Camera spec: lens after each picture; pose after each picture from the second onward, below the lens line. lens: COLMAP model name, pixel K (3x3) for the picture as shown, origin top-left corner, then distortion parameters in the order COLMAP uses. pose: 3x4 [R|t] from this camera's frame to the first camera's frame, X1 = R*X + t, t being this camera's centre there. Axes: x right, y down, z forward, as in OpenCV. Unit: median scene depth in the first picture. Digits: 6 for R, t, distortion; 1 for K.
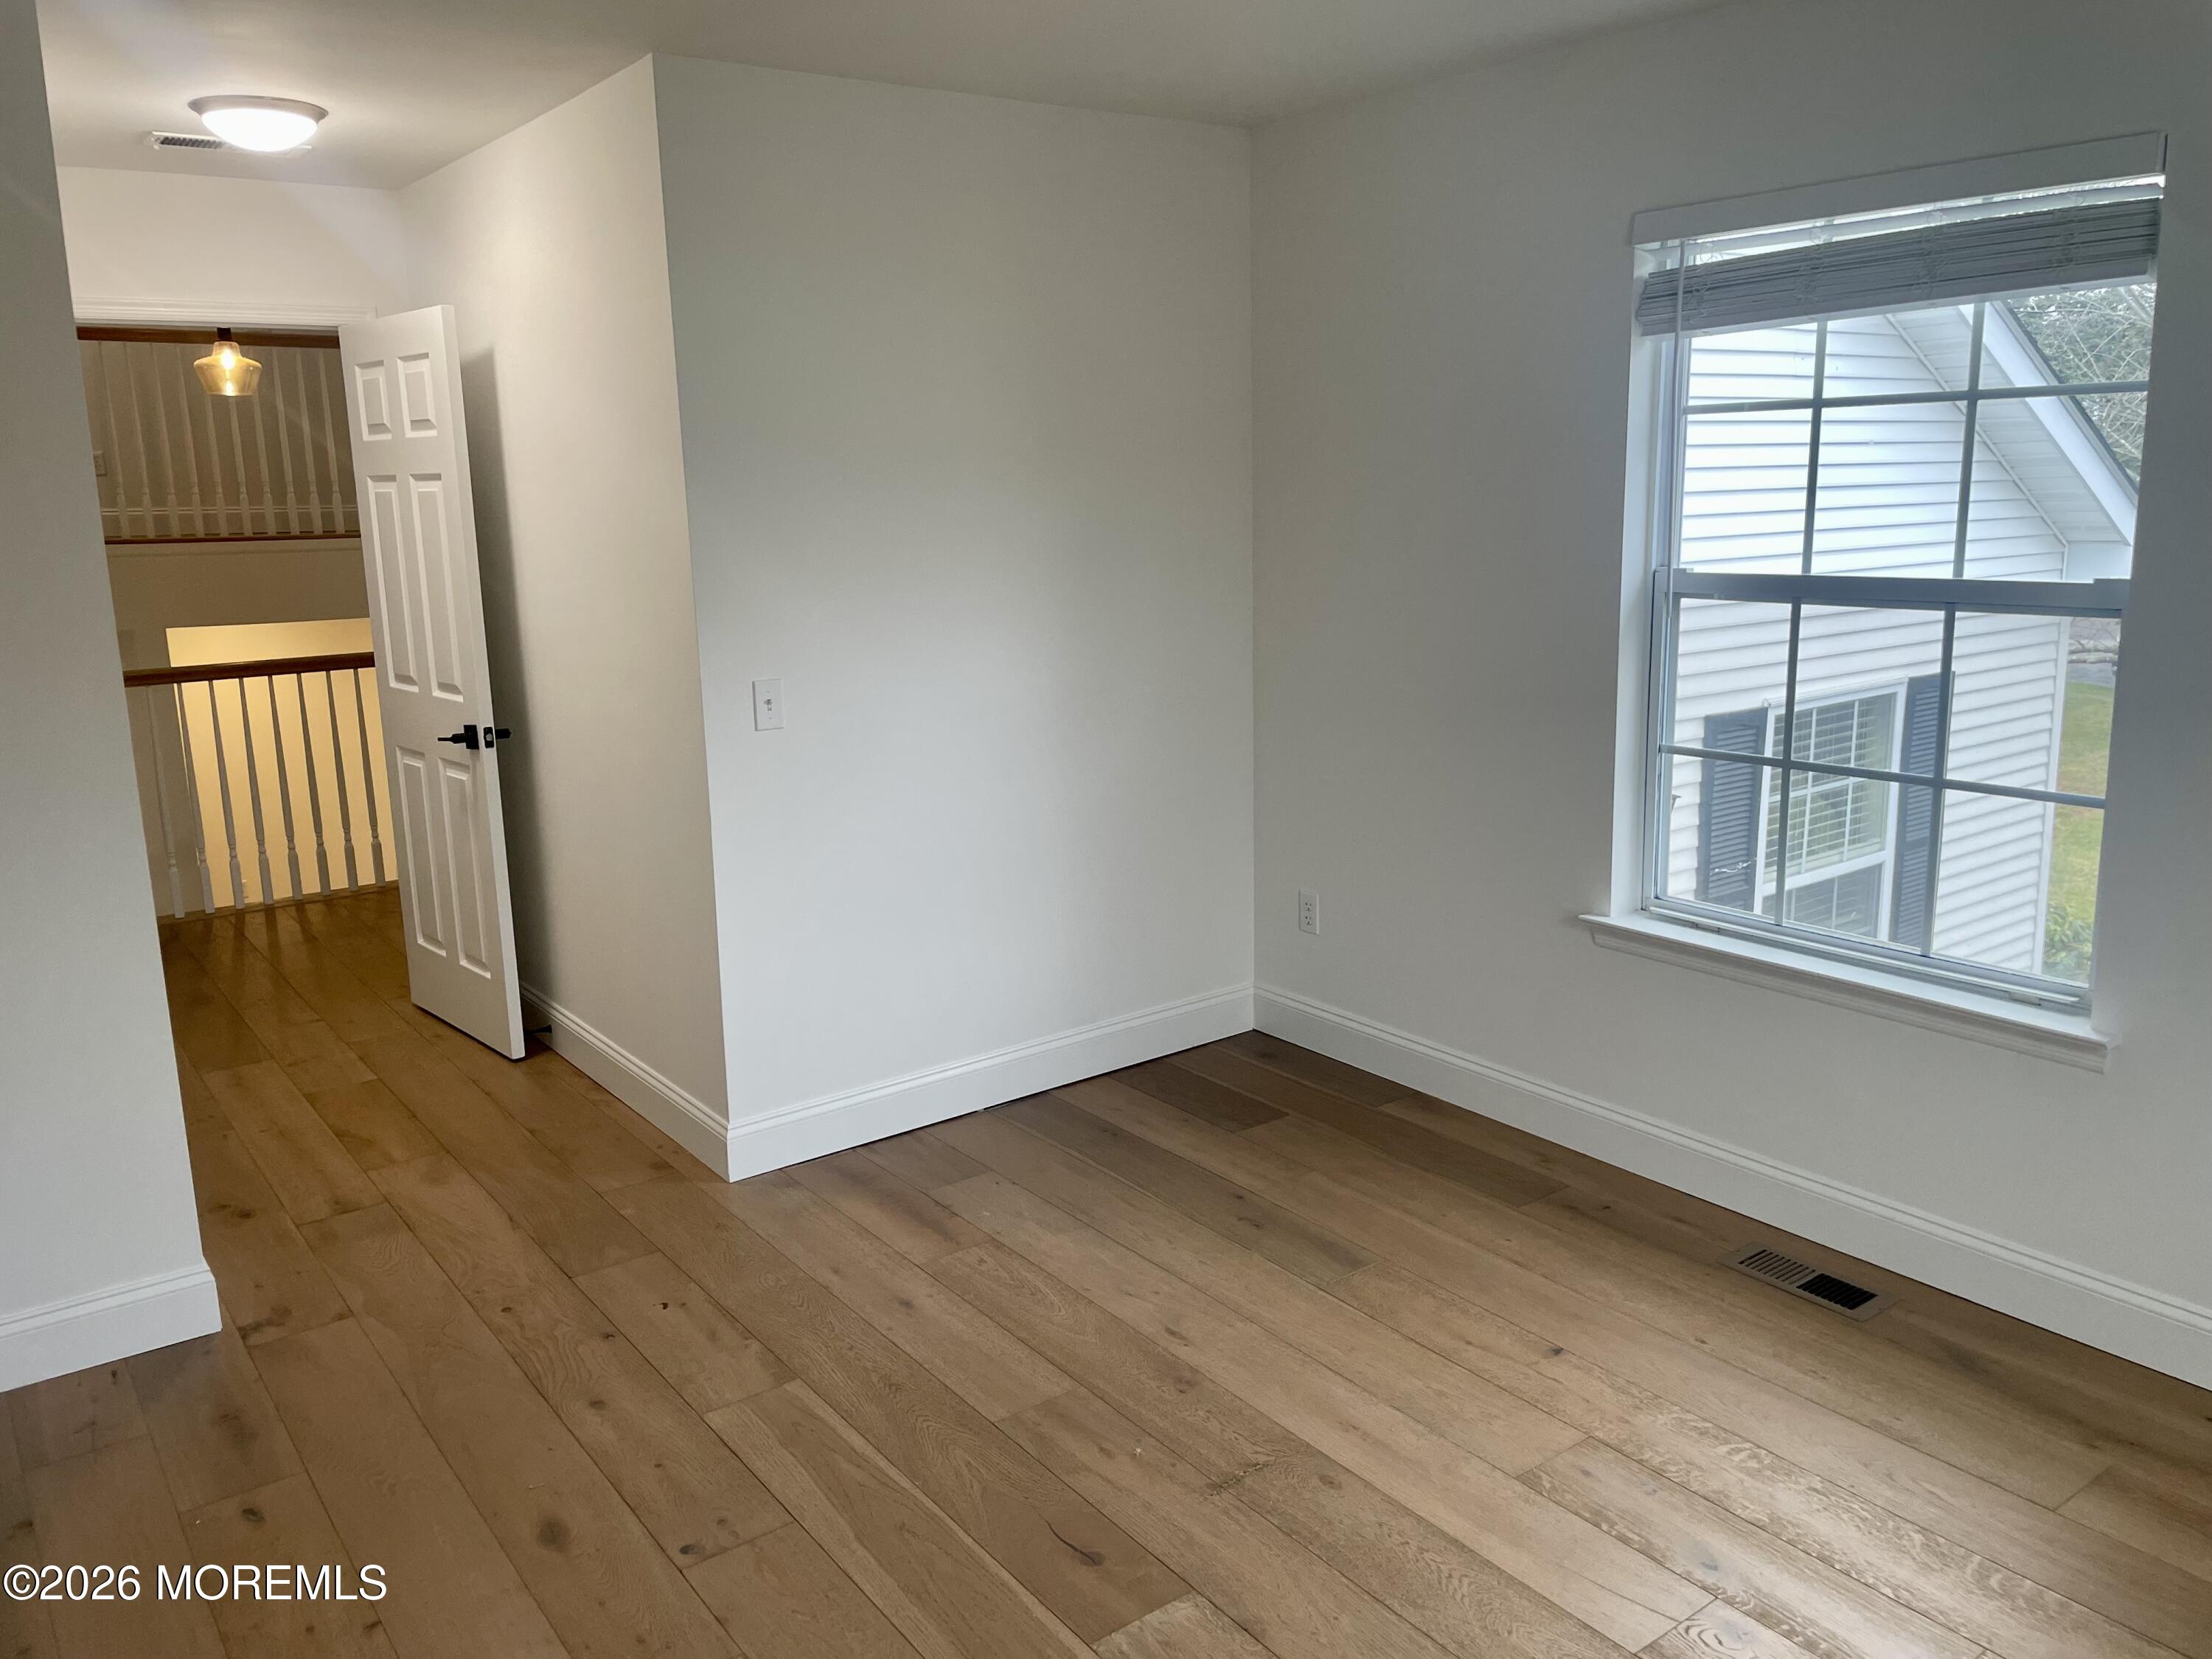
lens RADIAL K [[1670.1, 0, 1113.1], [0, 1670.1, 805.1], [0, 0, 1]] dist [0.100437, -0.126908]
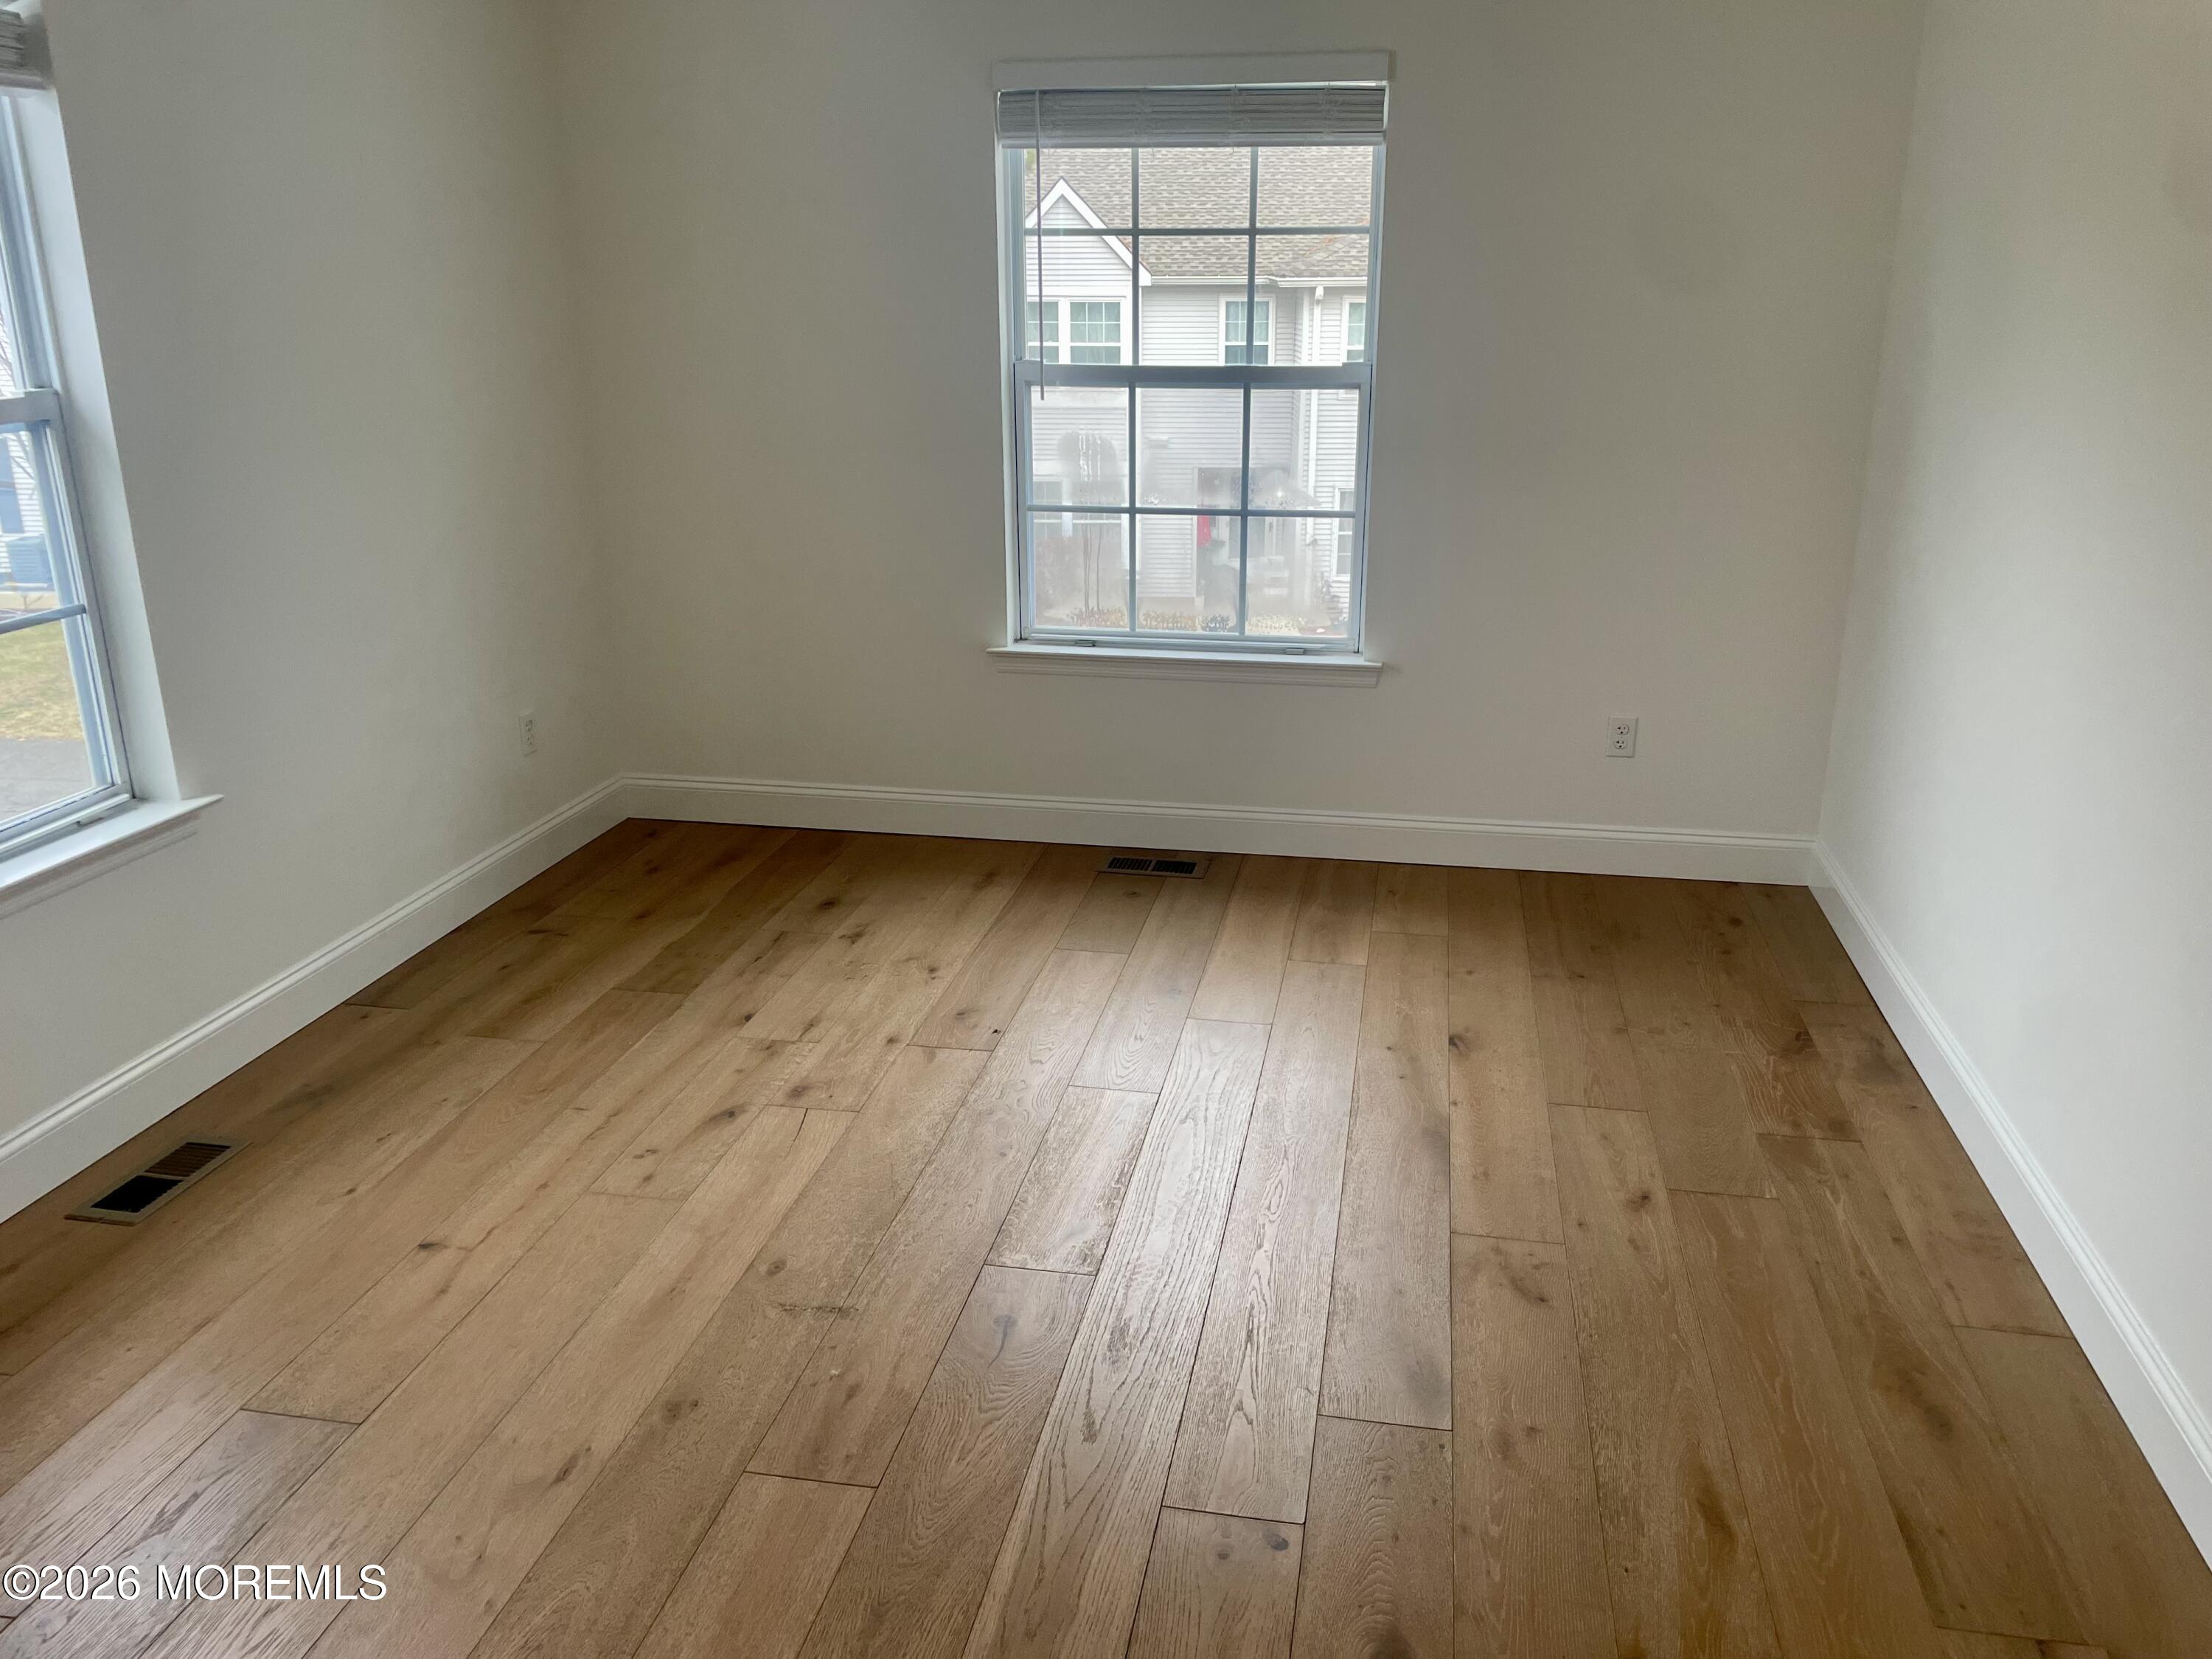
lens RADIAL K [[1670.1, 0, 1113.1], [0, 1670.1, 805.1], [0, 0, 1]] dist [0.100437, -0.126908]
pose [[-0.677397, -0.194723, 0.709377, -0.598546], [0.159748, 0.902376, 0.400248, -0.204525], [-0.718062, 0.384448, -0.580161, 1.167349]]
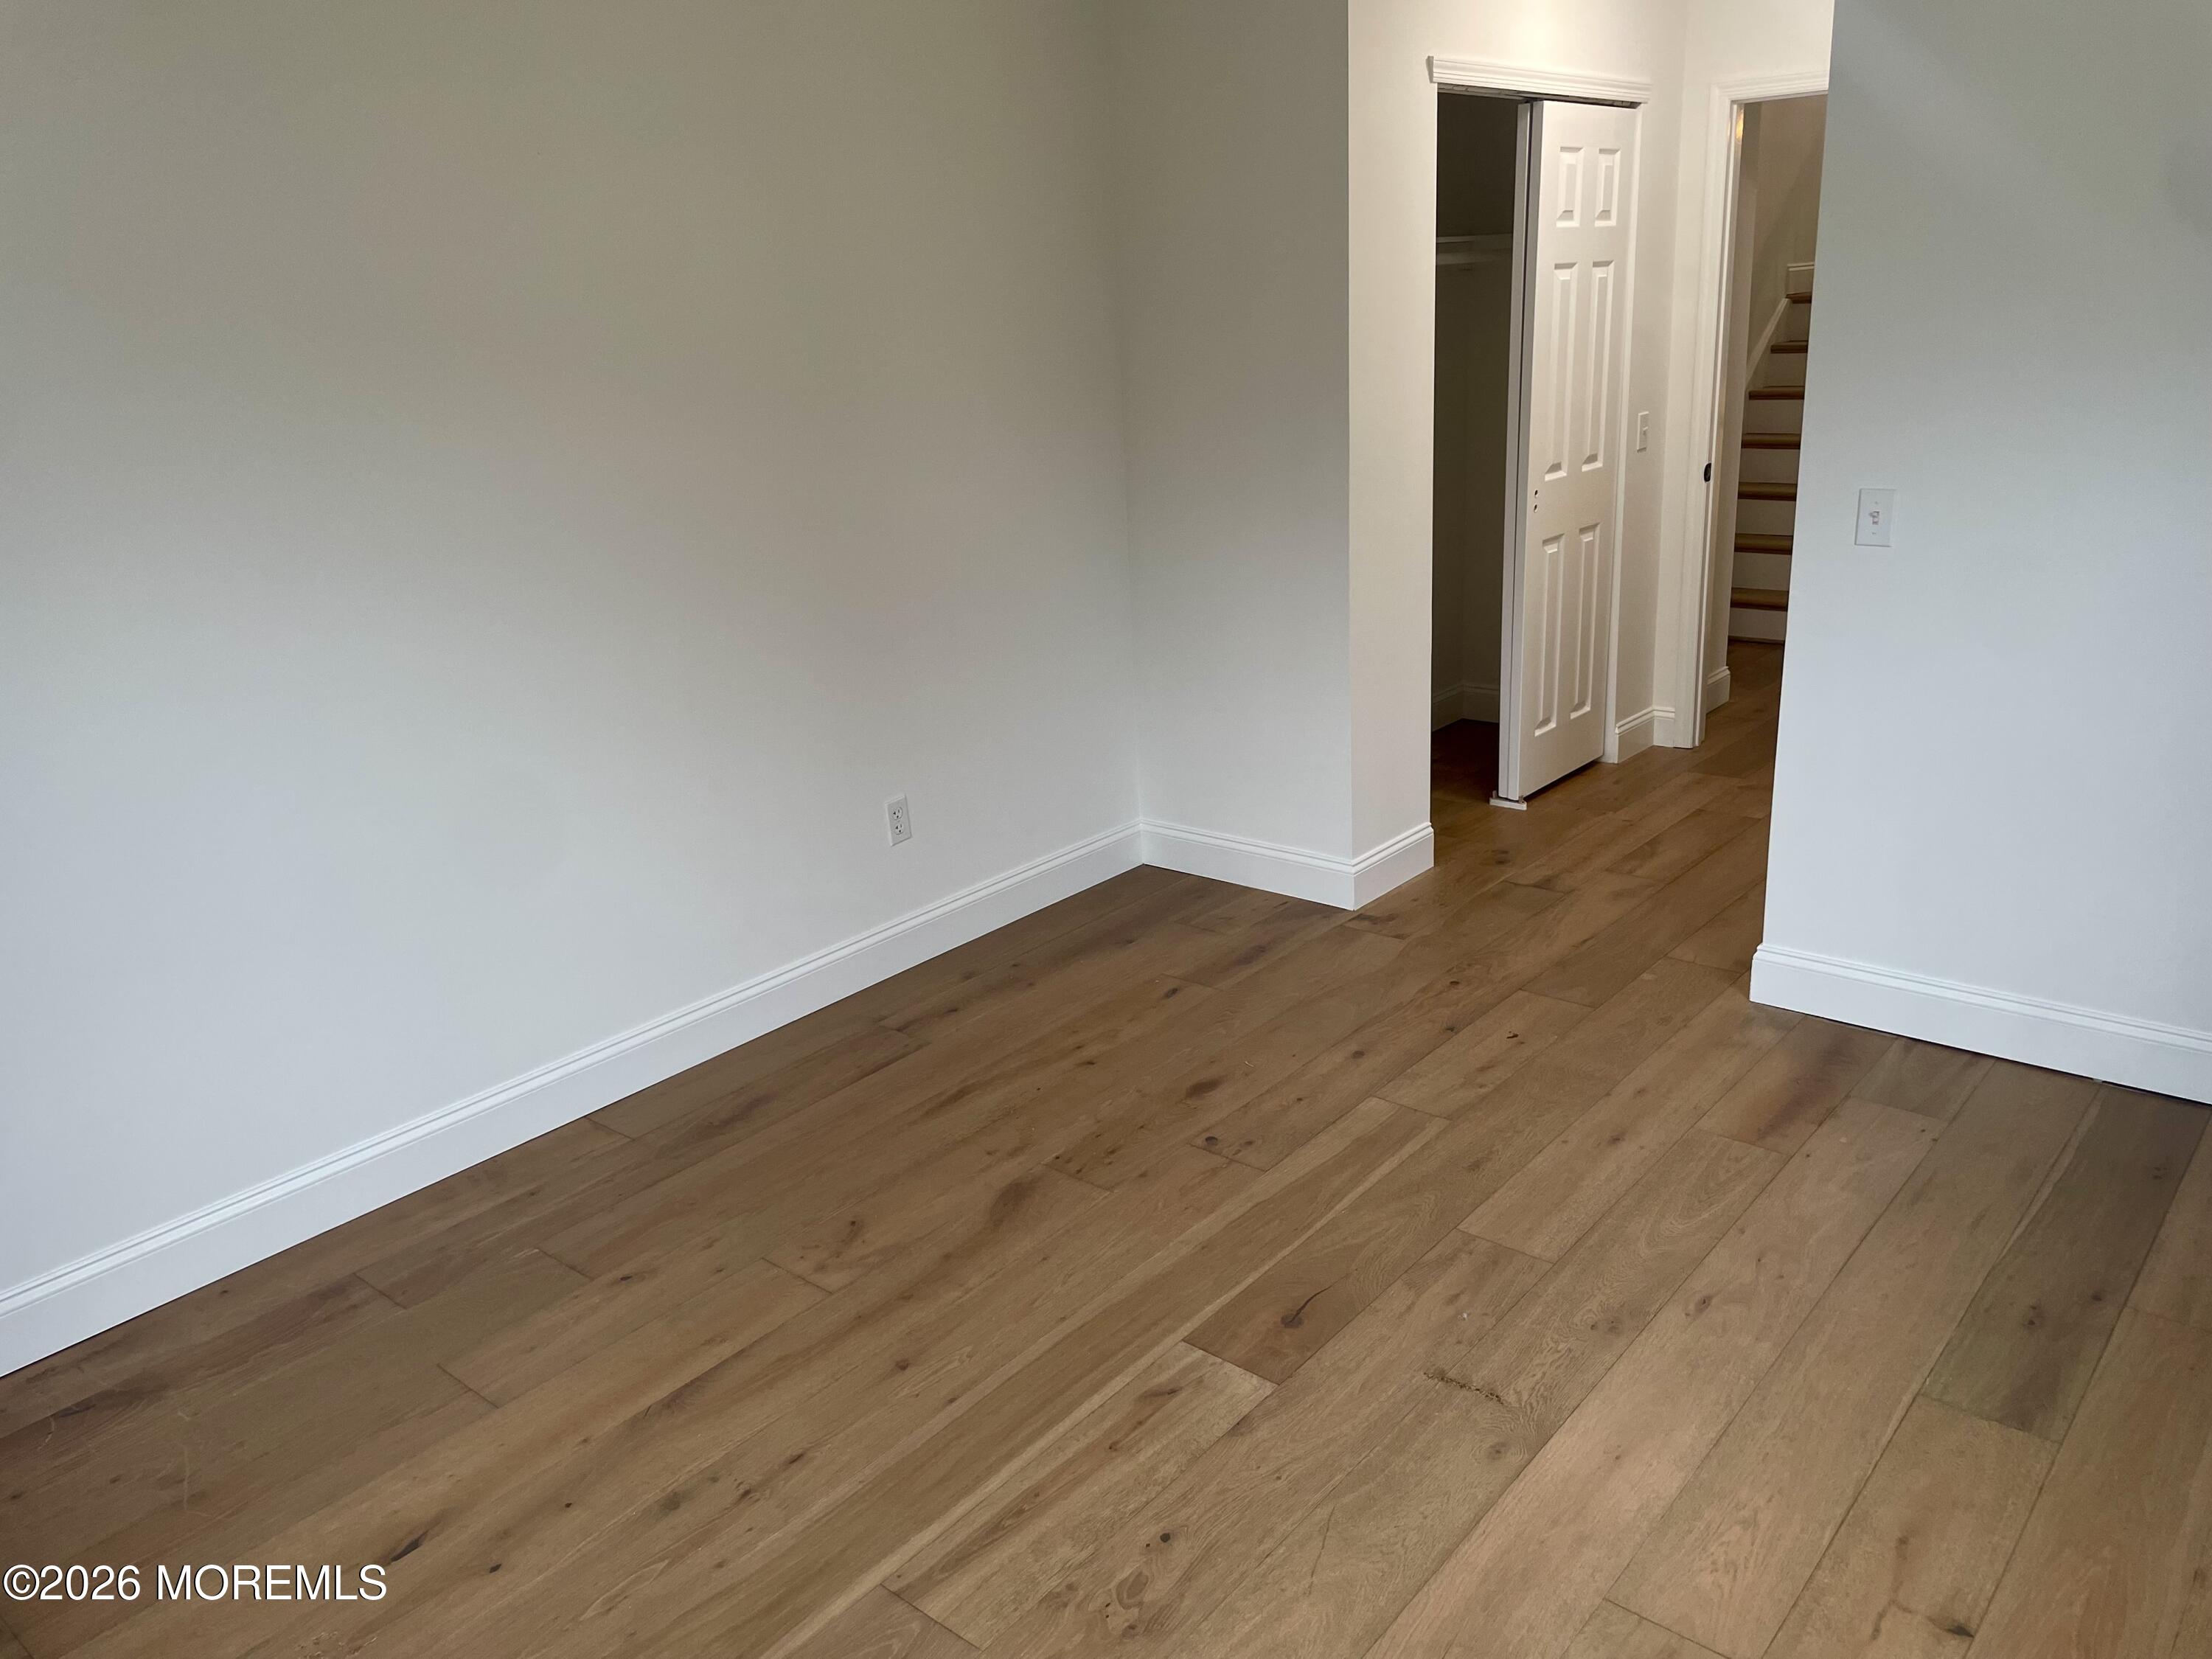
lens RADIAL K [[1670.1, 0, 1113.1], [0, 1670.1, 805.1], [0, 0, 1]] dist [0.100437, -0.126908]
pose [[0.233695, 0.301608, -0.924348, 0.705018], [-0.145345, 0.950827, 0.273502, -0.125039], [0.961385, 0.070433, 0.266041, 0.468374]]
